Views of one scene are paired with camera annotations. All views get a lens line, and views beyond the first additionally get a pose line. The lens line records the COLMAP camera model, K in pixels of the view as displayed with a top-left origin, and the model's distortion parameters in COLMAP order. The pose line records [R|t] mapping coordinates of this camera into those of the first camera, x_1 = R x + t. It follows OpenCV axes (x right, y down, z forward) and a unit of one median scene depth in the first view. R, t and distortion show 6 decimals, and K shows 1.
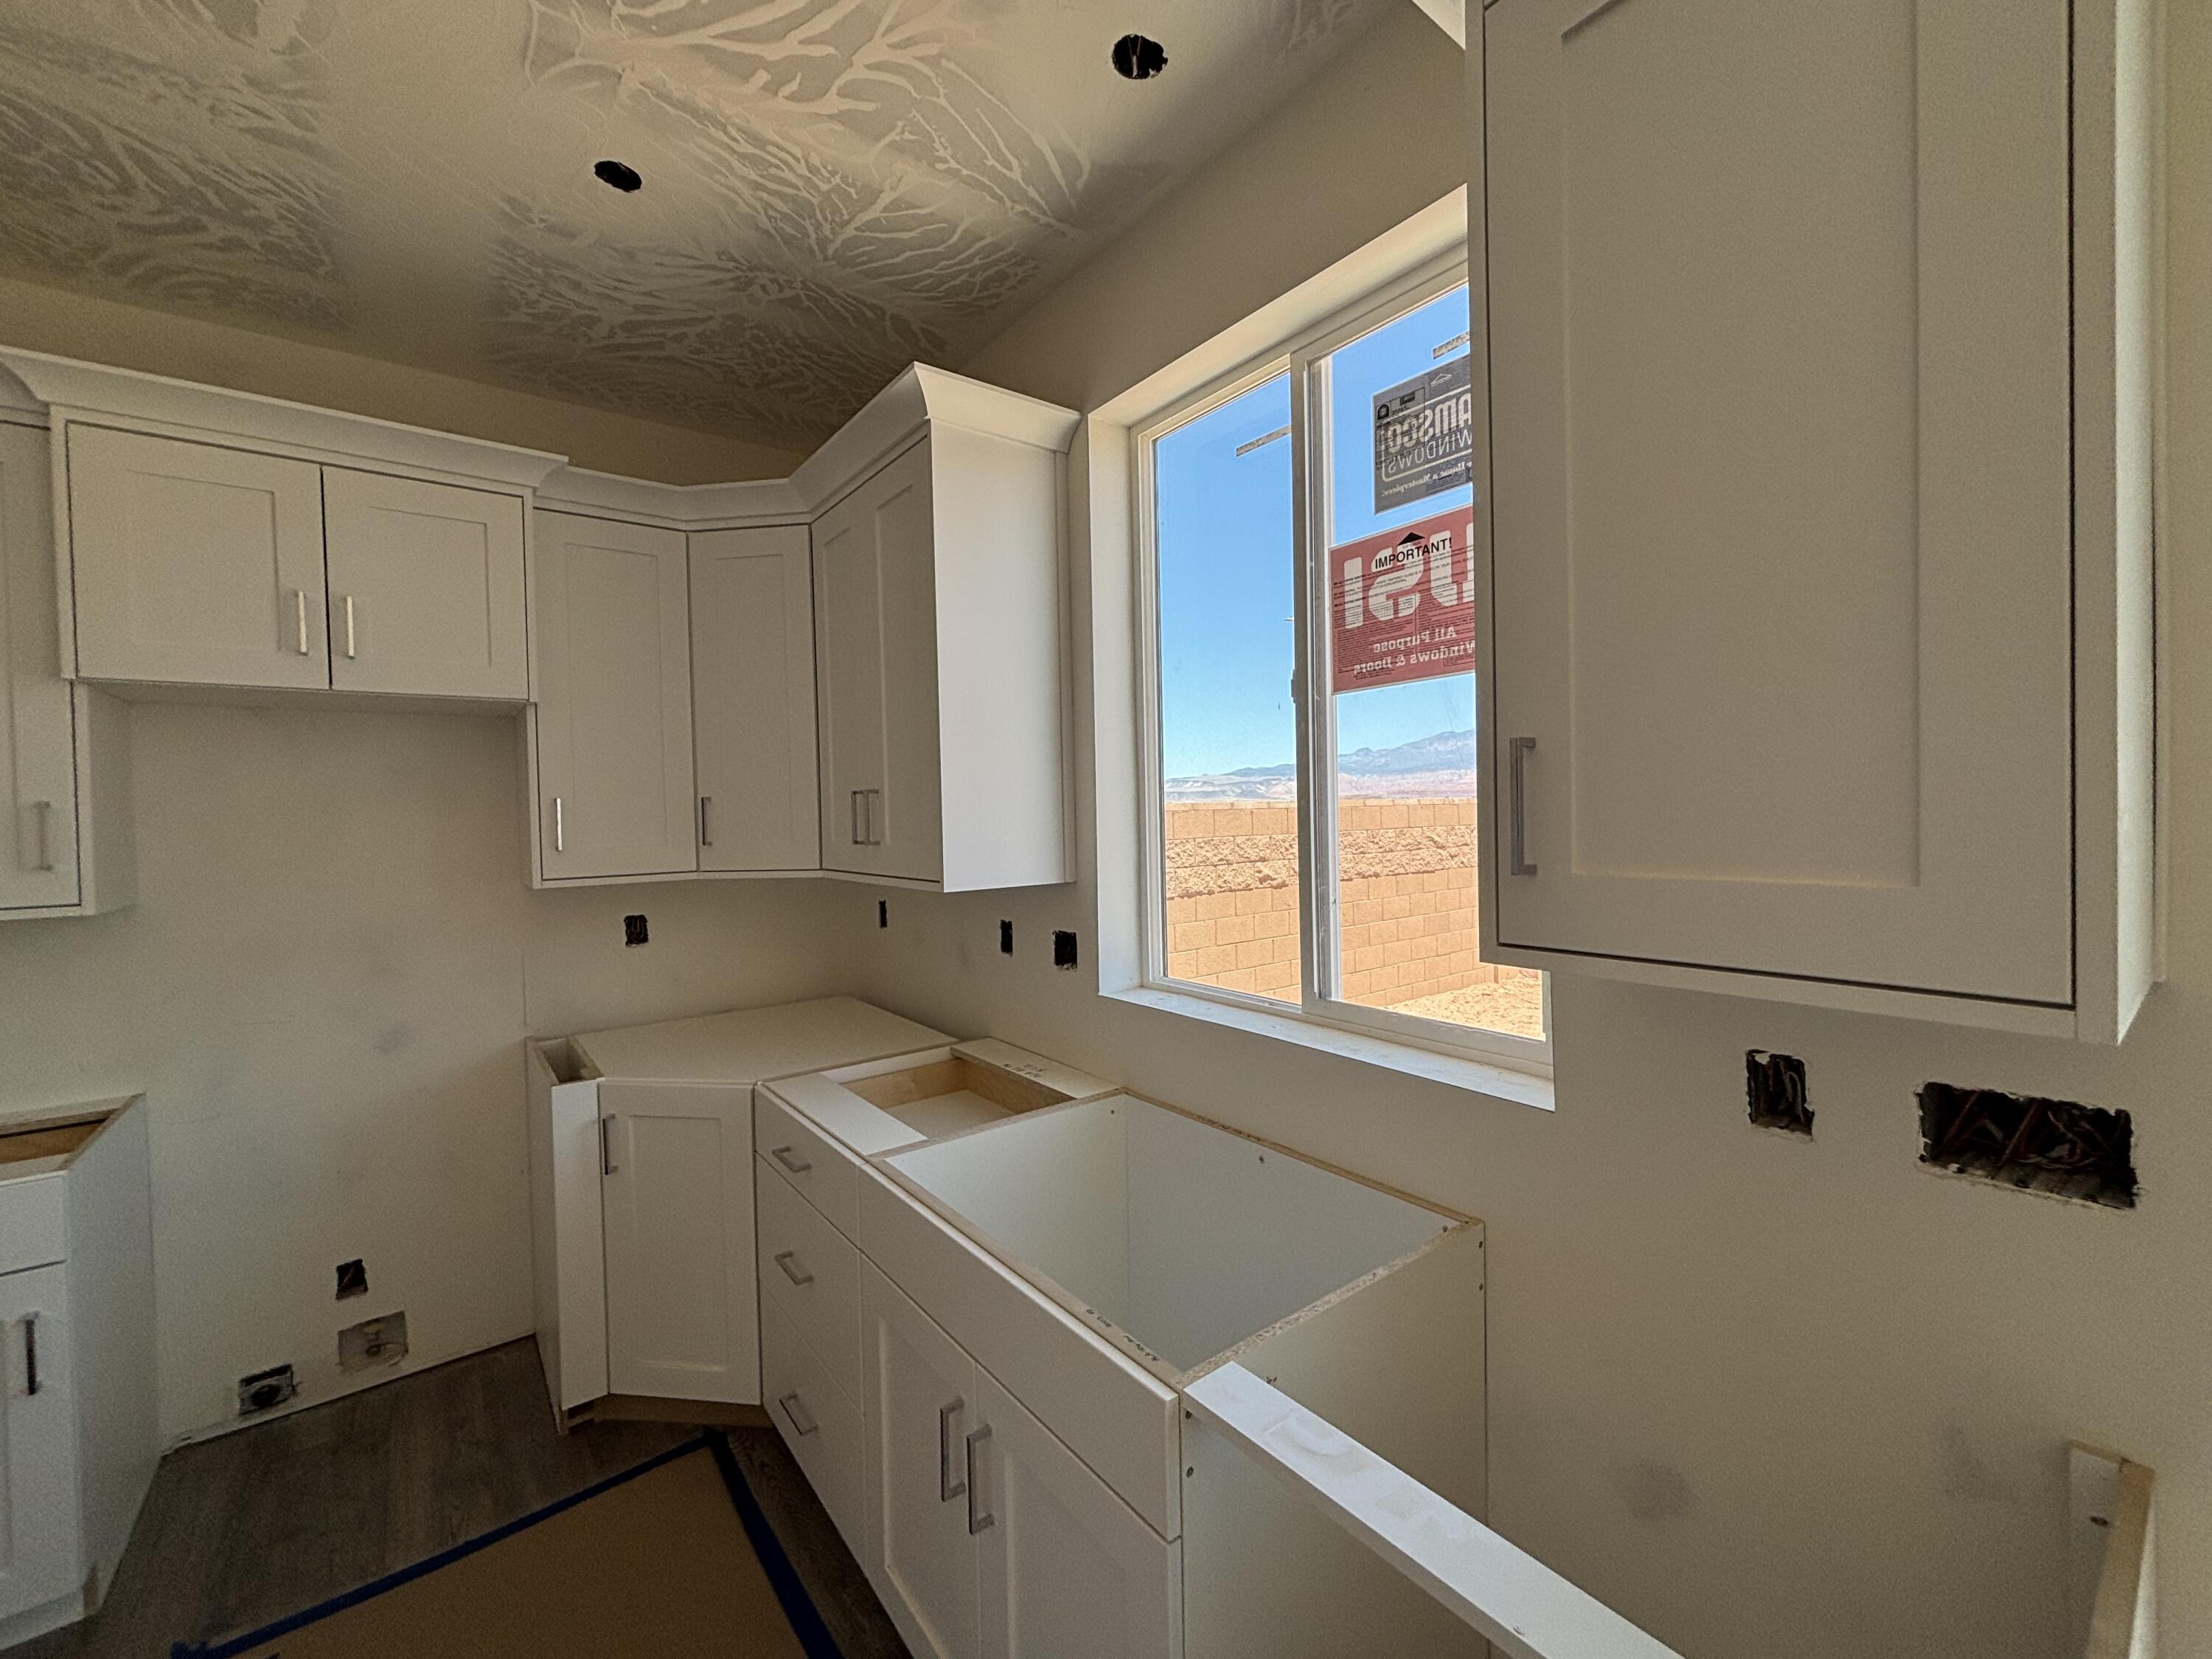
lens RADIAL K [[887.4, 0, 1111.6], [0, 887.4, 825.9], [0, 0, 1]] dist [-0.003554, 0.000574]
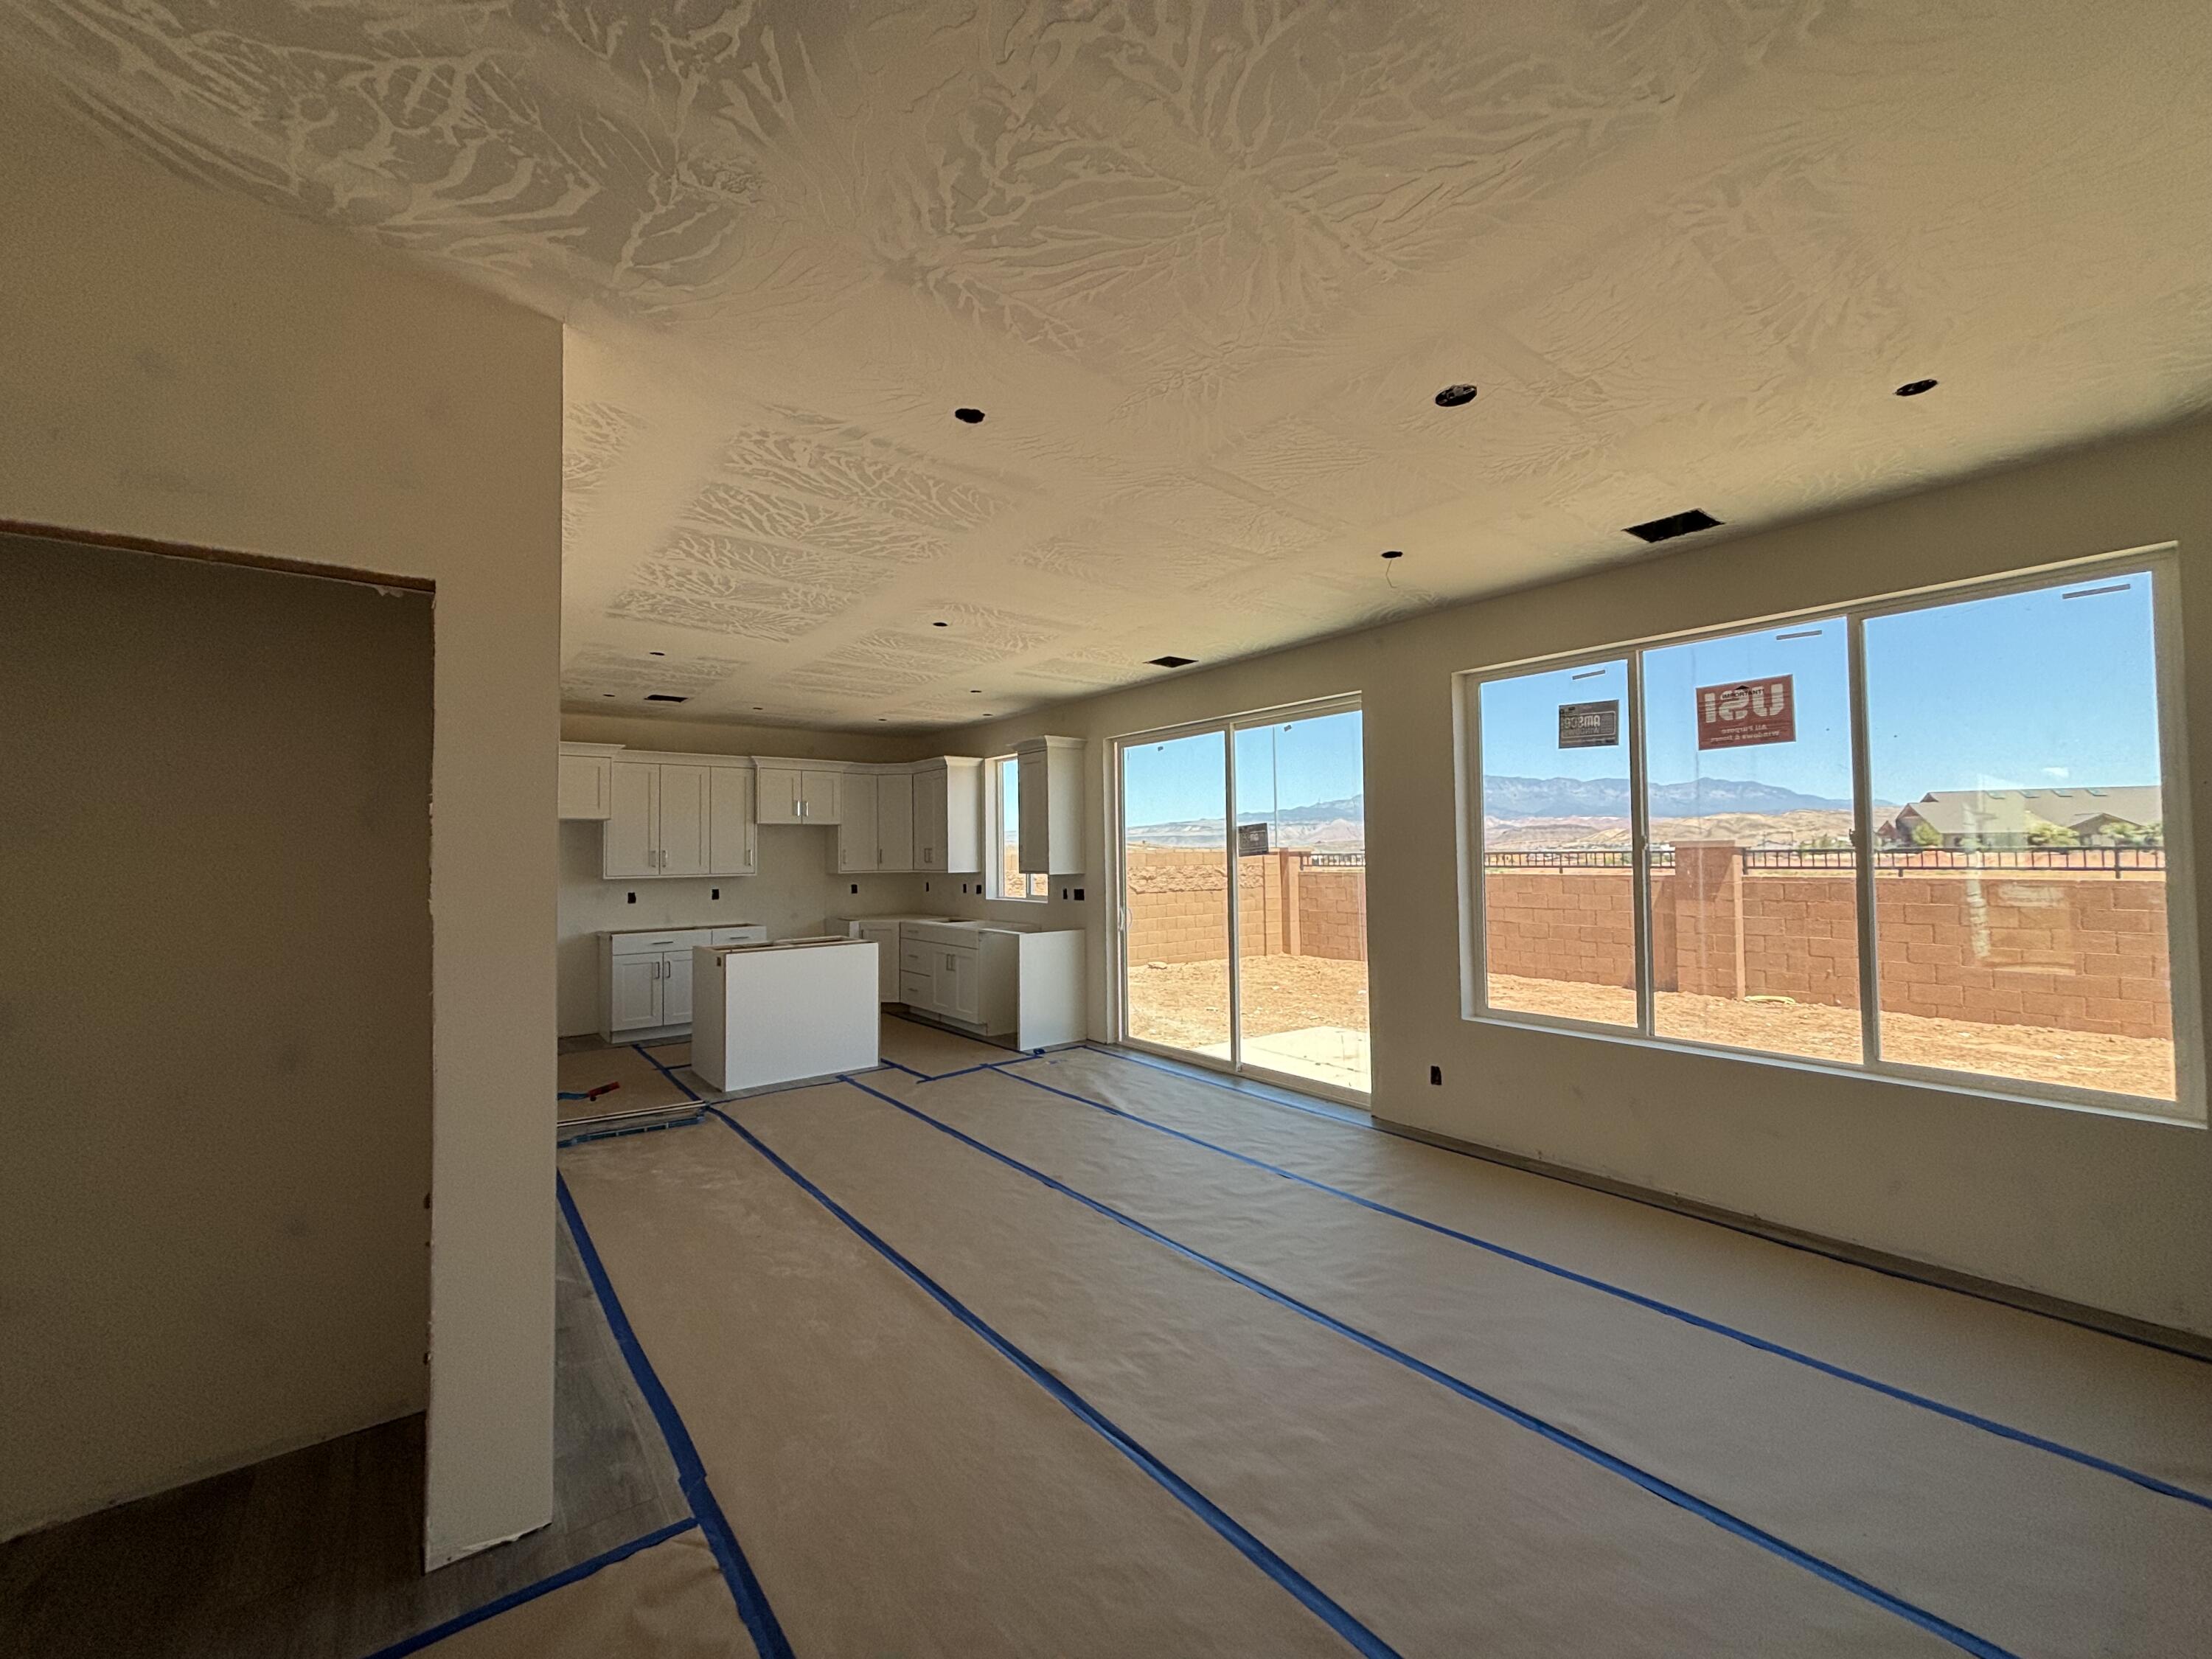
lens RADIAL K [[887.4, 0, 1111.6], [0, 887.4, 825.9], [0, 0, 1]] dist [-0.003554, 0.000574]
pose [[0.999919, 0.010352, 0.007419, 0.546096], [-0.009993, 0.998846, -0.046967, 0.040023], [-0.007897, 0.046889, 0.998869, -3.187897]]
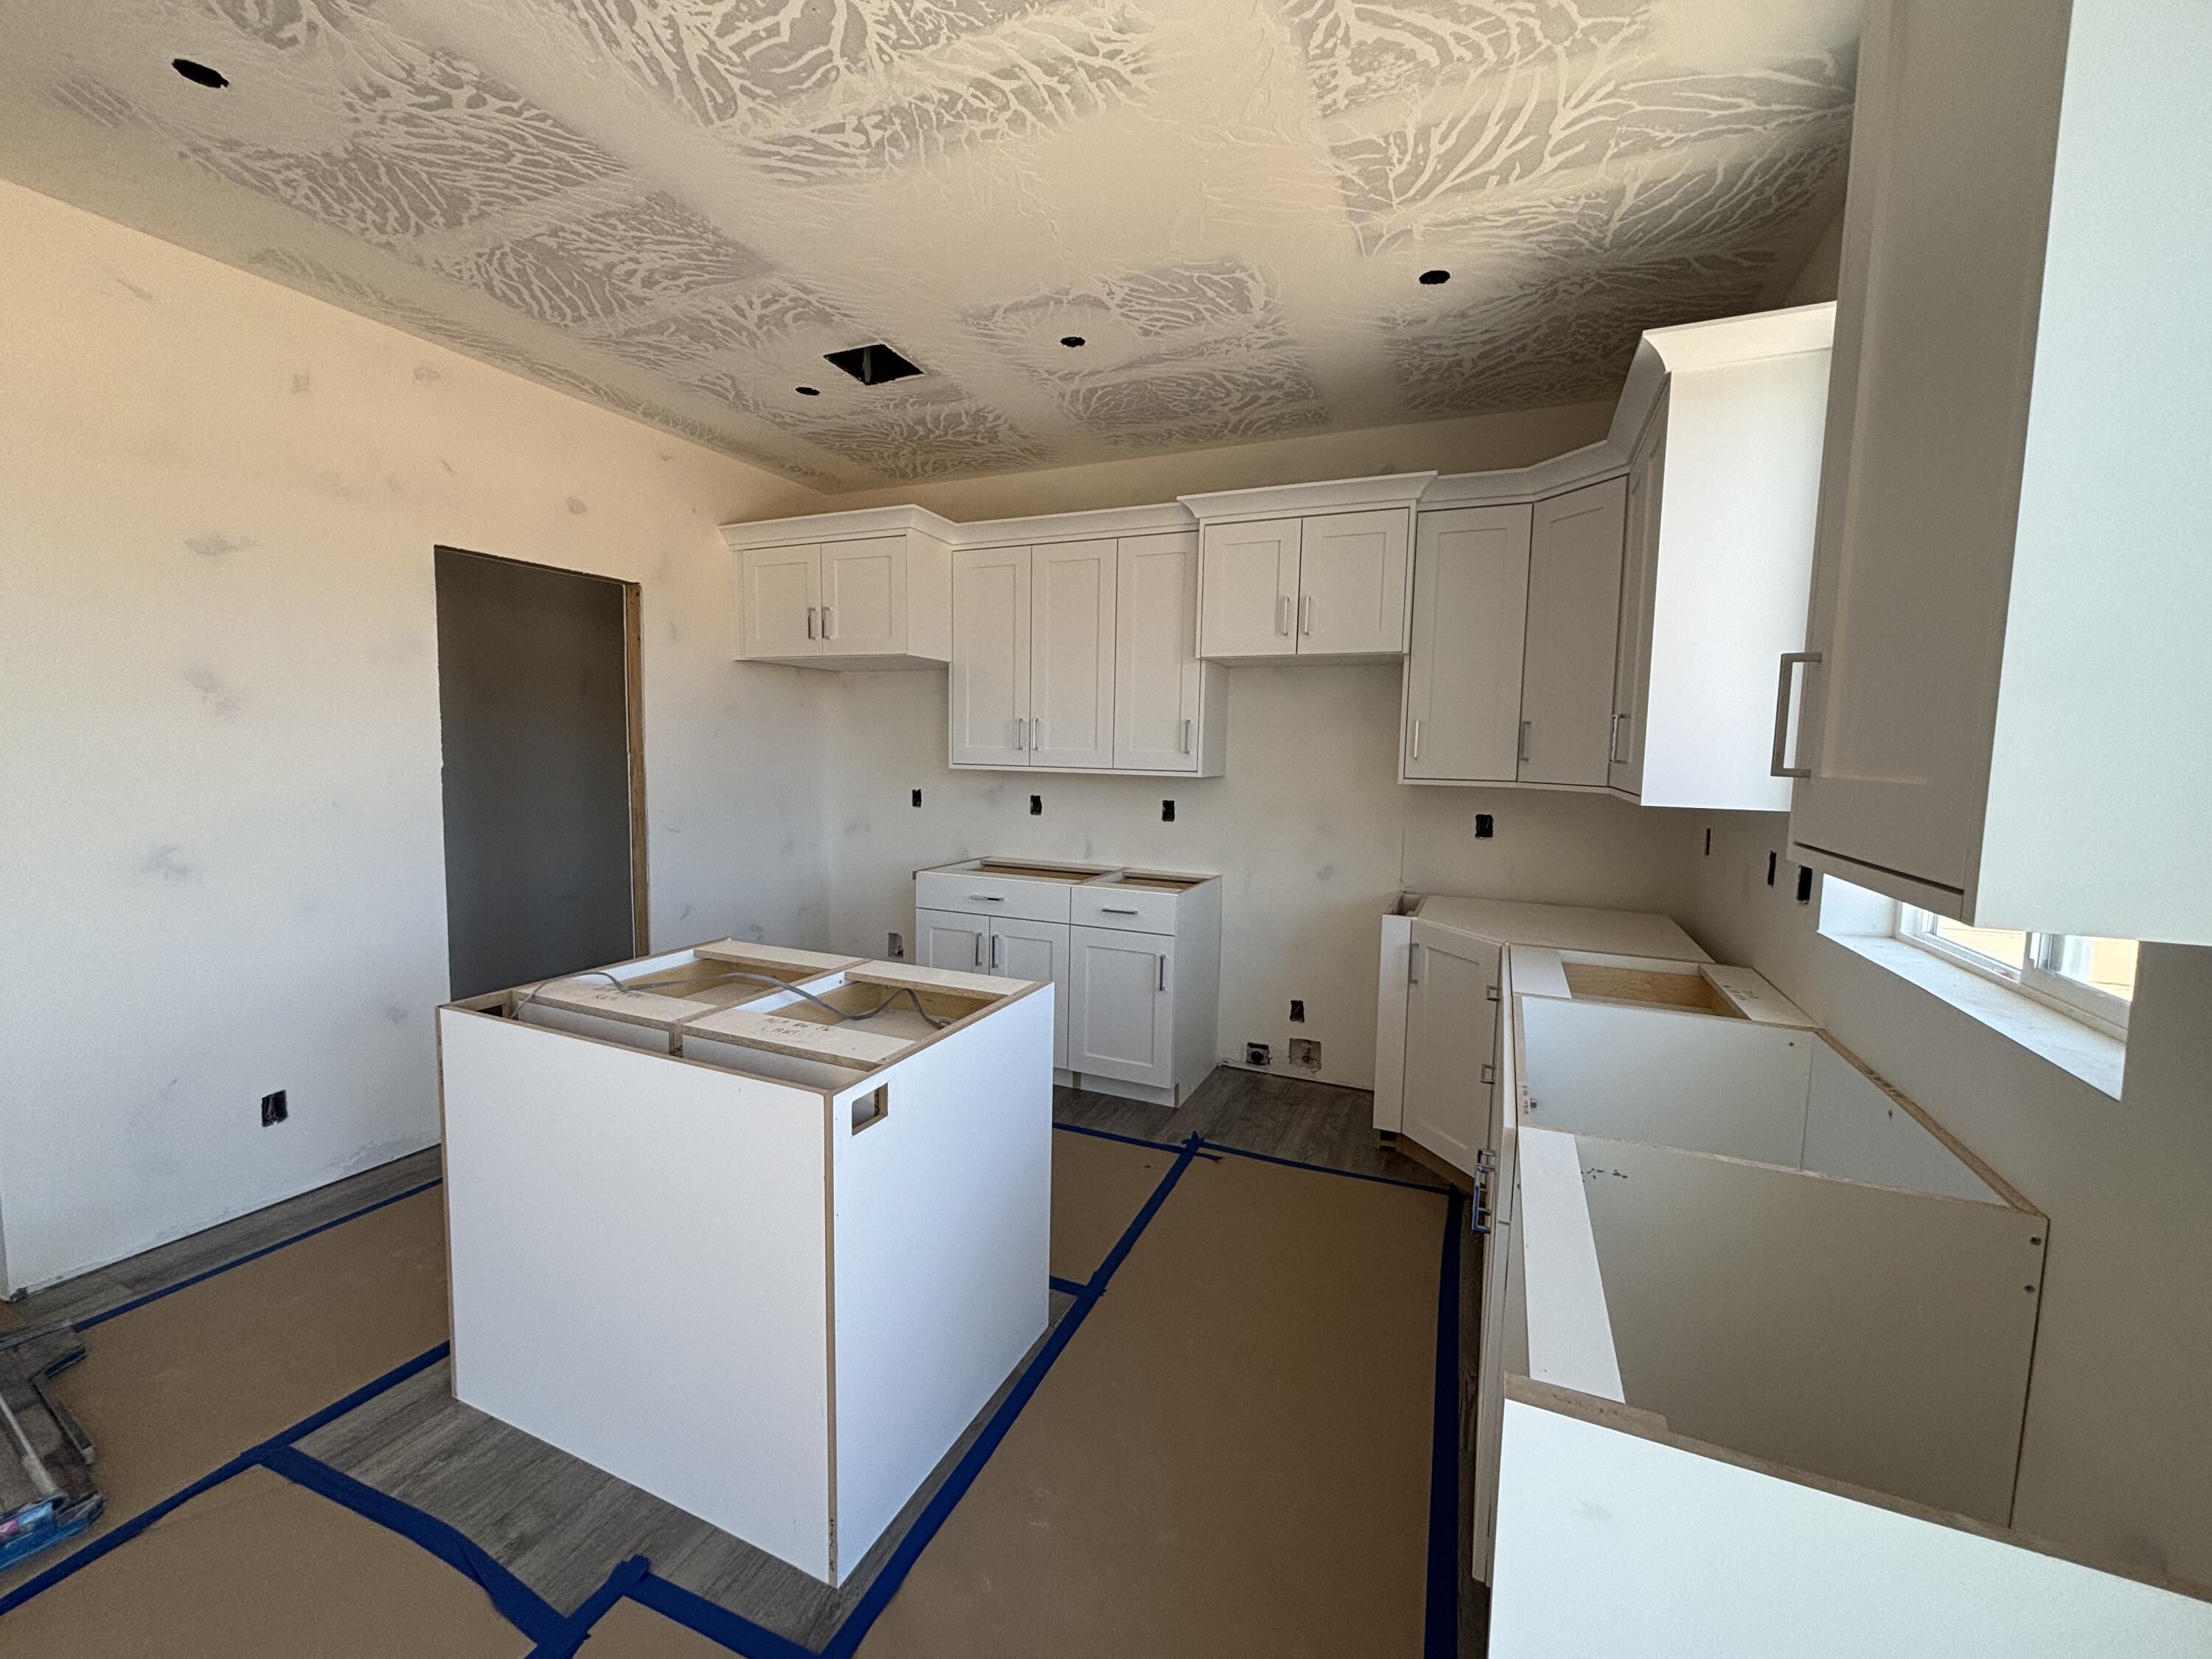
lens RADIAL K [[887.4, 0, 1111.6], [0, 887.4, 825.9], [0, 0, 1]] dist [-0.003554, 0.000574]
pose [[0.479893, 0.110265, -0.870370, 0.454360], [-0.046639, 0.993874, 0.100196, 0.019188], [0.876086, -0.007490, 0.482096, -0.125886]]
